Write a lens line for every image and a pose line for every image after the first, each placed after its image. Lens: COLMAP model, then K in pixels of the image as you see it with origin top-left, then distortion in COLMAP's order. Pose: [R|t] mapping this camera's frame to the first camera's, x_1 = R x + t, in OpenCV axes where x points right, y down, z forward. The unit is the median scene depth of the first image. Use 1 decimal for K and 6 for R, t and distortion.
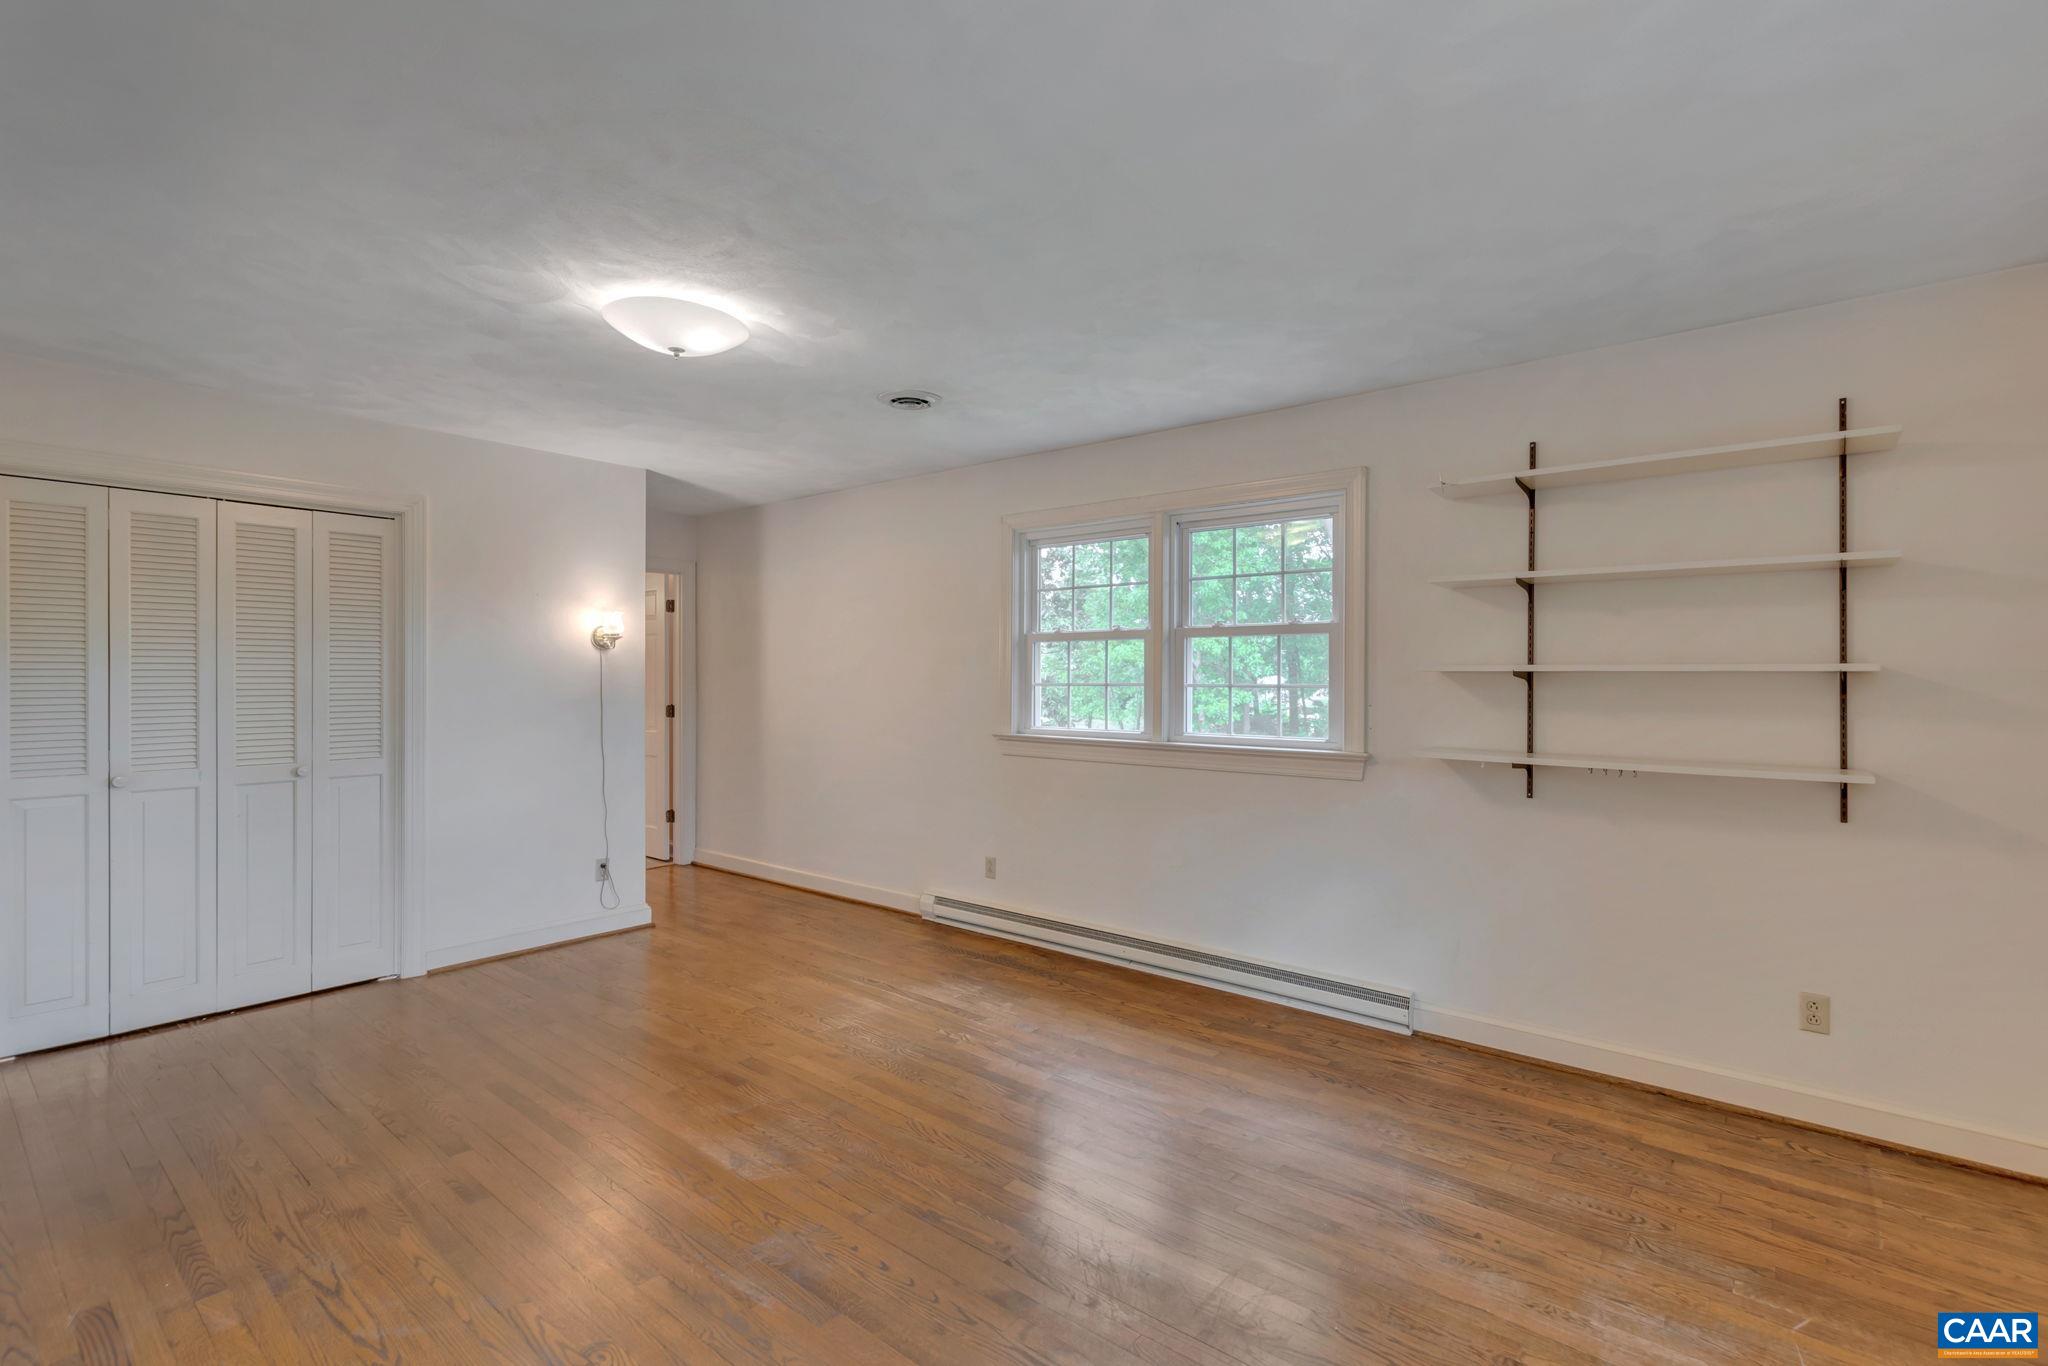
lens RADIAL K [[943.6, 0, 1021.8], [0, 943.6, 676.9], [0, 0, 1]] dist [0.000552, 0.000434]
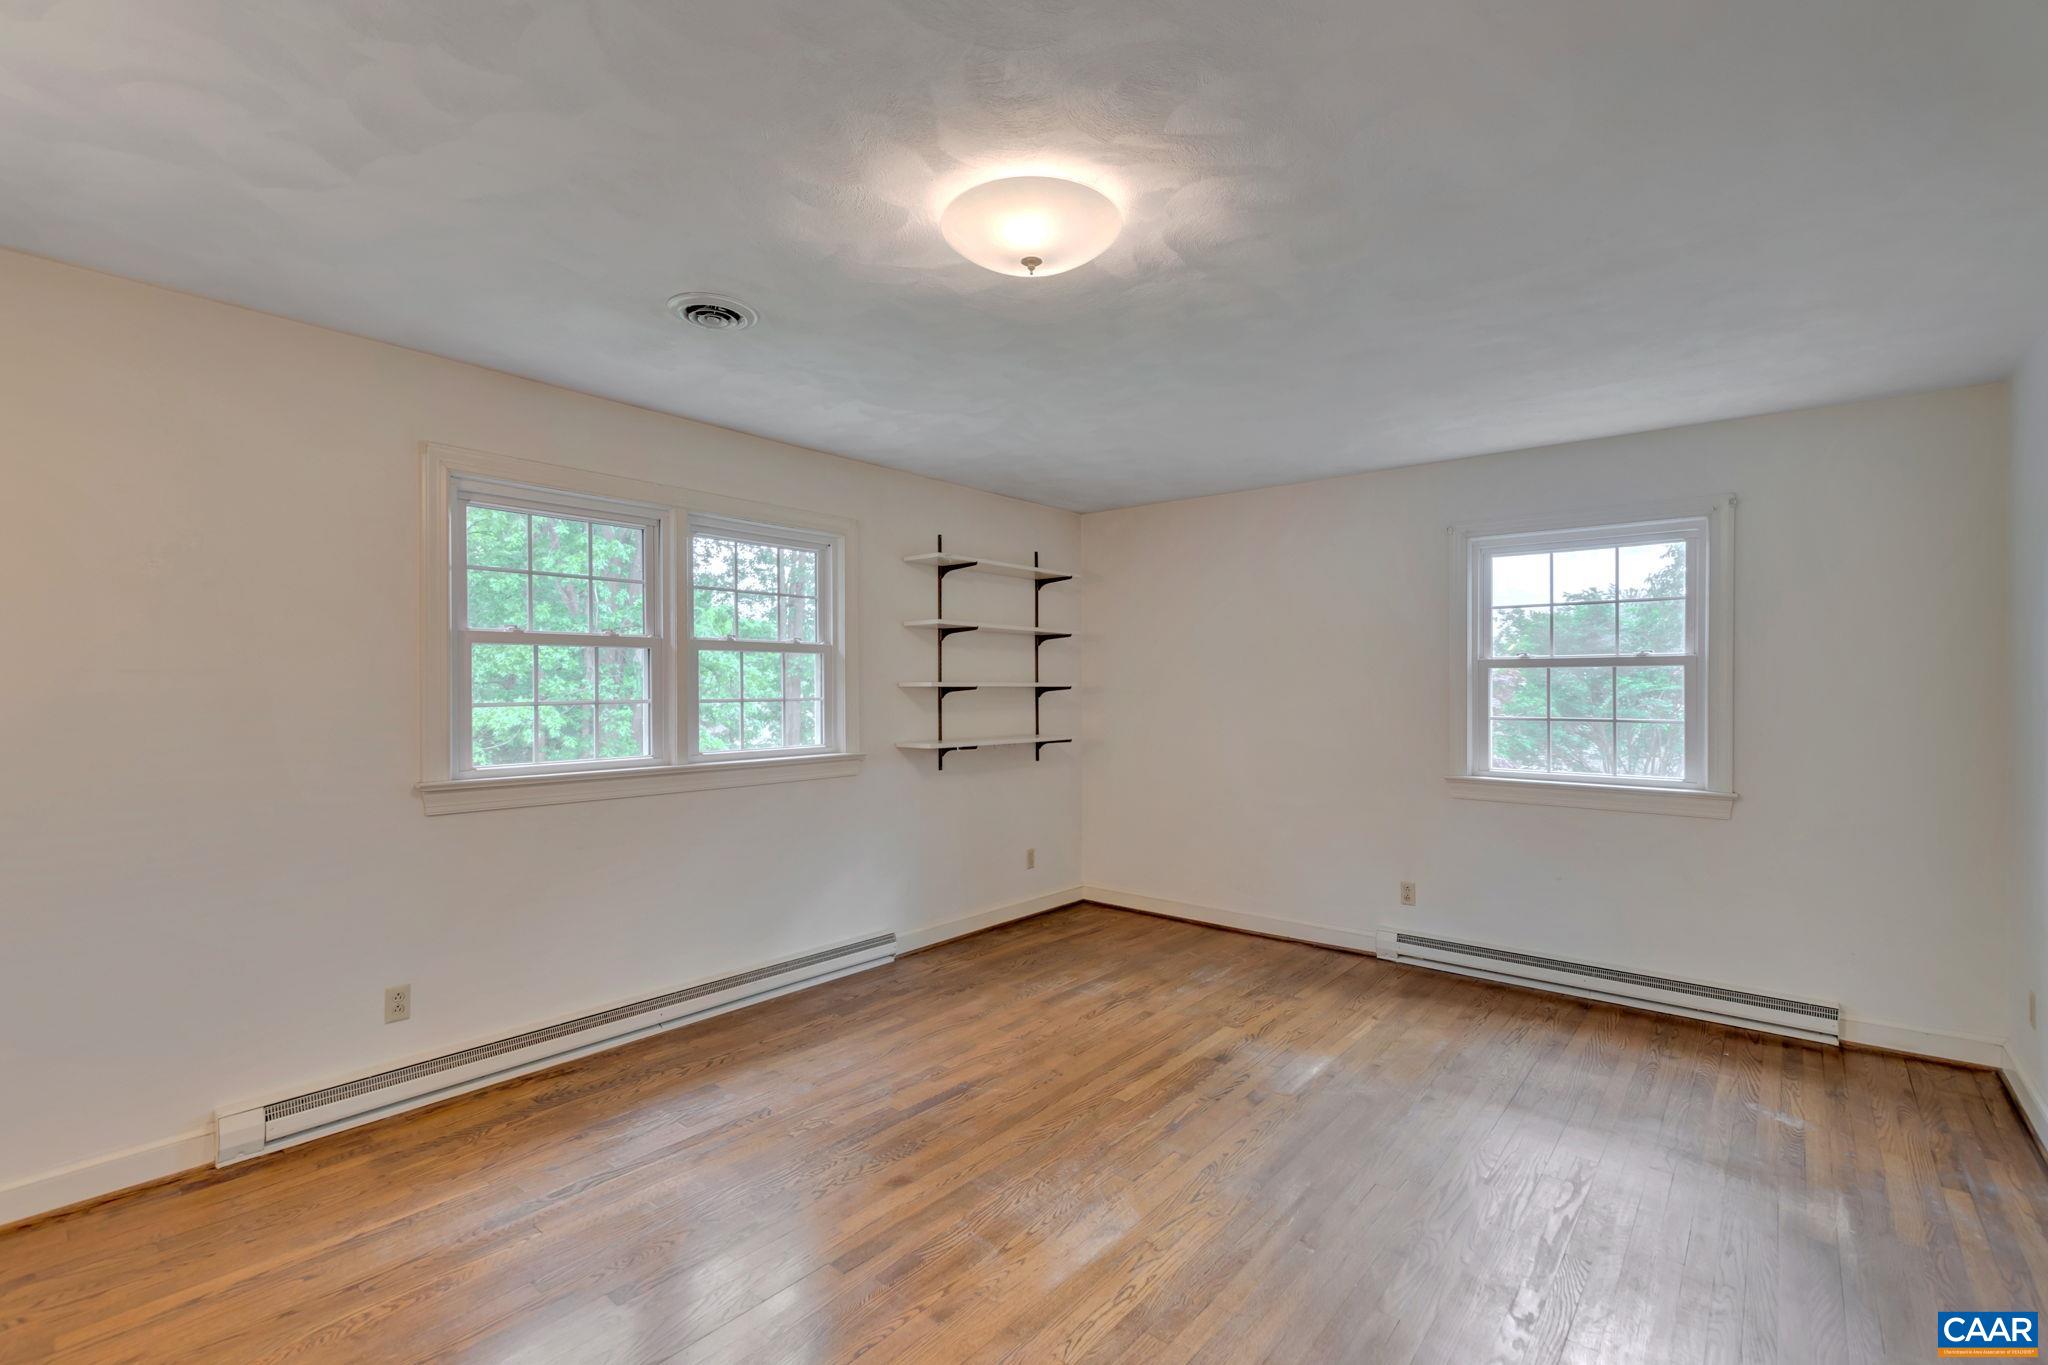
lens RADIAL K [[943.6, 0, 1025.1], [0, 943.6, 680.6], [0, 0, 1]] dist [0.000552, 0.000434]
pose [[-0.014733, 0.008847, 0.999852, -0.843103], [0.010438, 0.999908, -0.008694, 0.000750], [-0.999837, 0.010309, -0.014824, 0.767146]]
